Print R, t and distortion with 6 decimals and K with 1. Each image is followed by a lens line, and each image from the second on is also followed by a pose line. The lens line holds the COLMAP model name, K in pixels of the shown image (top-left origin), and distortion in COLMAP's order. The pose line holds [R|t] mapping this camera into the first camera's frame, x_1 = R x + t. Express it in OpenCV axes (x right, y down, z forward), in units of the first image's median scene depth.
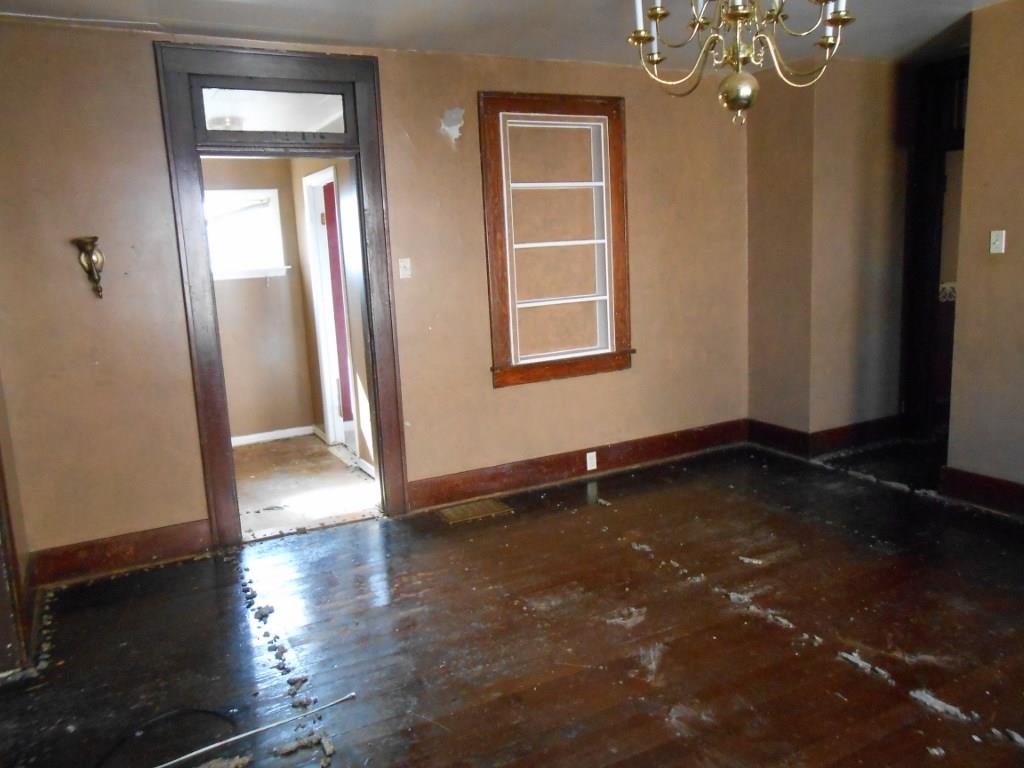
lens RADIAL K [[797.6, 0, 512.4], [0, 797.6, 382.7], [0, 0, 1]] dist [-0.003380, 0.007804]
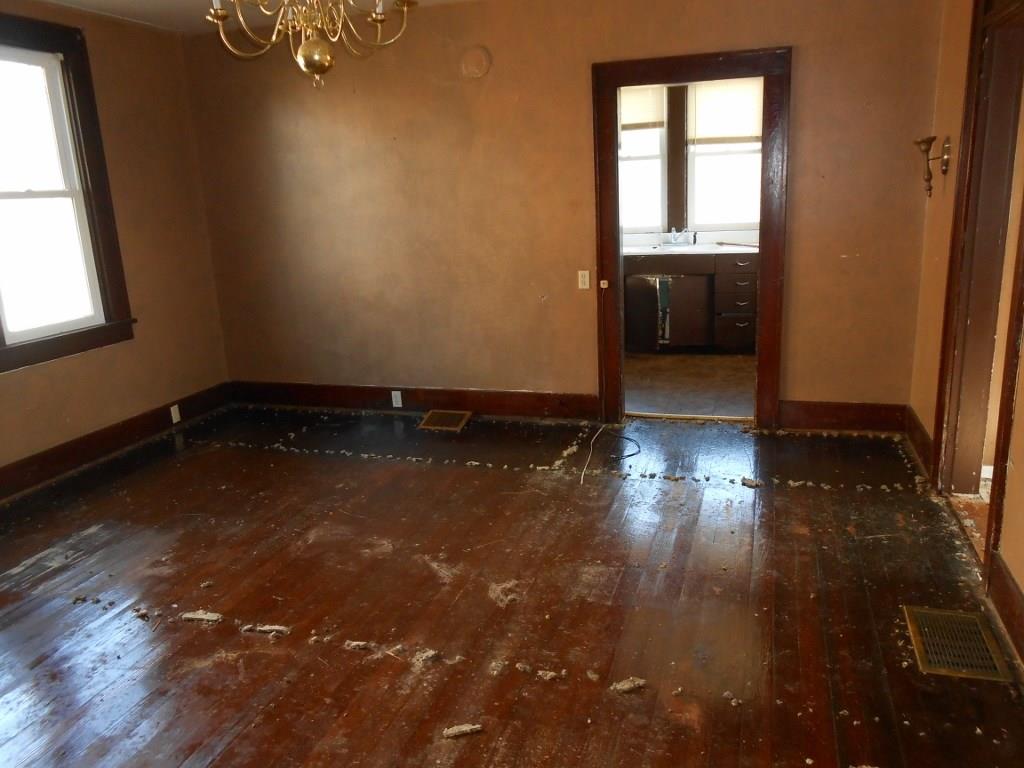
lens RADIAL K [[797.6, 0, 512.4], [0, 797.6, 384.8], [0, 0, 1]] dist [-0.003380, 0.007804]
pose [[-0.708339, 0.251527, -0.659538, 0.766288], [-0.041759, 0.917790, 0.394865, -0.331091], [0.704636, 0.307240, -0.639603, 1.685482]]
